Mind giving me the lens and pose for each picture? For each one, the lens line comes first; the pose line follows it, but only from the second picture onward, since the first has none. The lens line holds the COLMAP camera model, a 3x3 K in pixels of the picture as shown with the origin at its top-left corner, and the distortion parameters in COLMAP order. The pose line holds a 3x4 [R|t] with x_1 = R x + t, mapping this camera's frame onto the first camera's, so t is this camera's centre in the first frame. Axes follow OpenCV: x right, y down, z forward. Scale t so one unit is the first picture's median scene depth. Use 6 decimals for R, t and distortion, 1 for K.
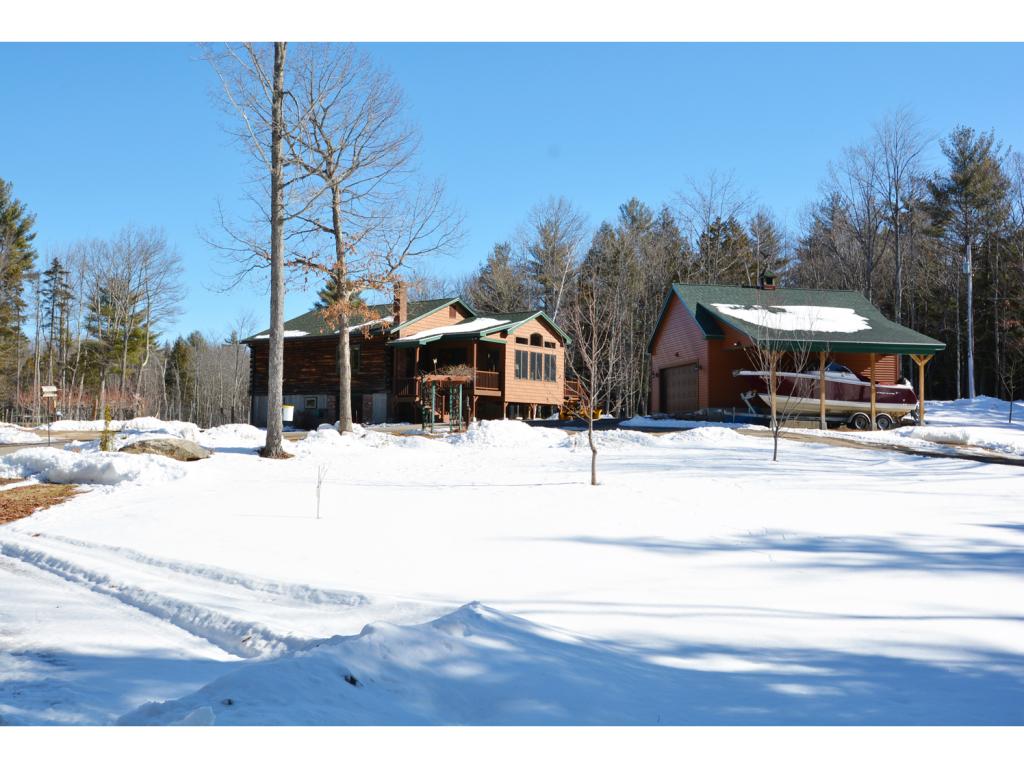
lens RADIAL K [[1051.4, 0, 512.0], [0, 1051.4, 384.0], [0, 0, 1]] dist [-0.113376, -0.009271]
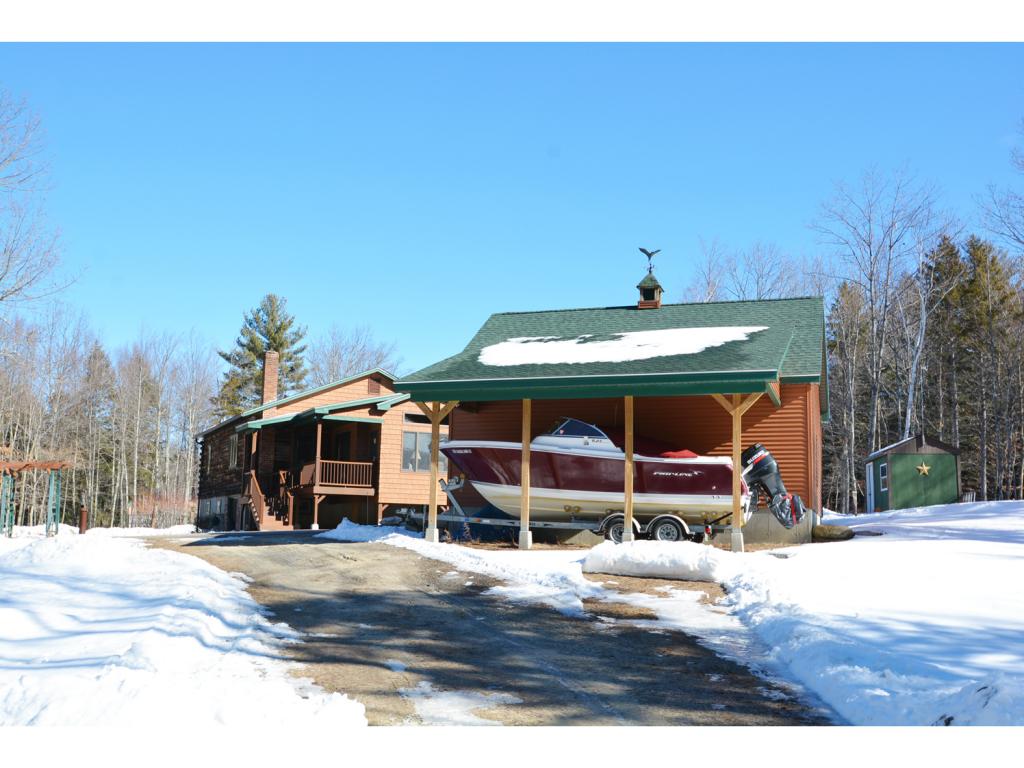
lens RADIAL K [[1051.4, 0, 512.0], [0, 1051.4, 384.0], [0, 0, 1]] dist [-0.113376, -0.009271]
pose [[0.885649, -0.065847, -0.459663, 0.418745], [0.017702, 0.993963, -0.108279, 0.015285], [0.464018, 0.087760, 0.881468, 0.399943]]
